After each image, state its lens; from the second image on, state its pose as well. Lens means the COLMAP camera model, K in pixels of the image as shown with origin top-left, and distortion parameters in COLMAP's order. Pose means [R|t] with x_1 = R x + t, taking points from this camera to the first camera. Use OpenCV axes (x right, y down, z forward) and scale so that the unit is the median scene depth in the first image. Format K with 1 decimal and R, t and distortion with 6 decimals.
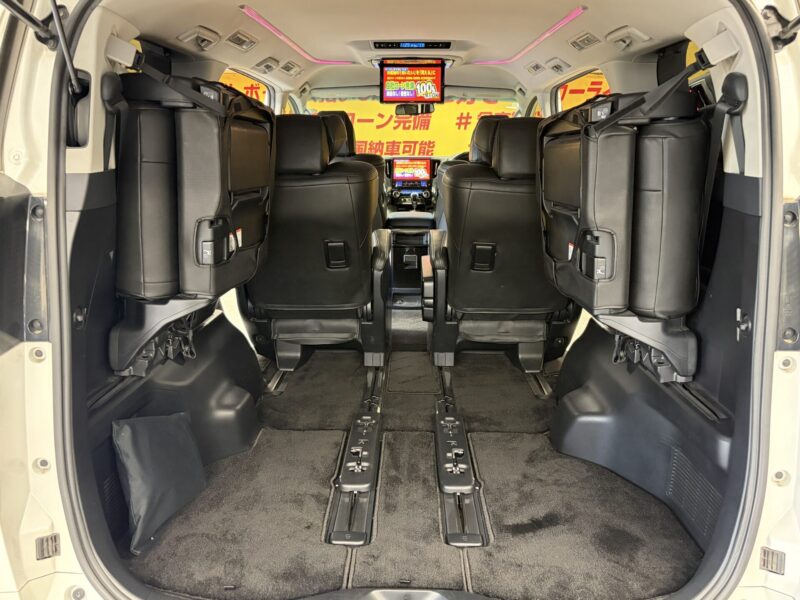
lens RADIAL K [[626.0, 0, 400.0], [0, 626.0, 300.0], [0, 0, 1]] dist [0.111732, -0.137469]
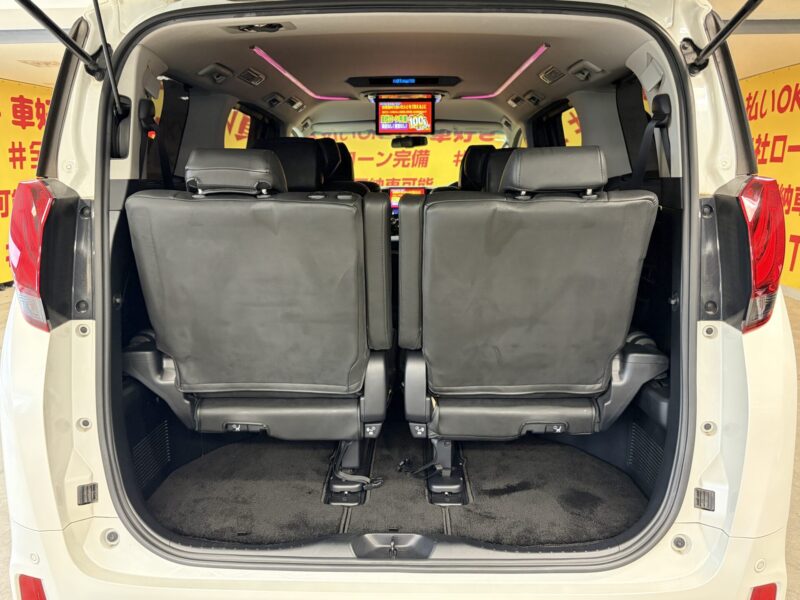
lens RADIAL K [[626.0, 0, 400.0], [0, 626.0, 300.0], [0, 0, 1]] dist [0.111732, -0.137469]
pose [[0.999965, -0.008236, -0.001622, 0.023840], [0.008129, 0.998296, -0.057791, 0.089096], [0.002095, 0.057776, 0.998327, -0.165278]]
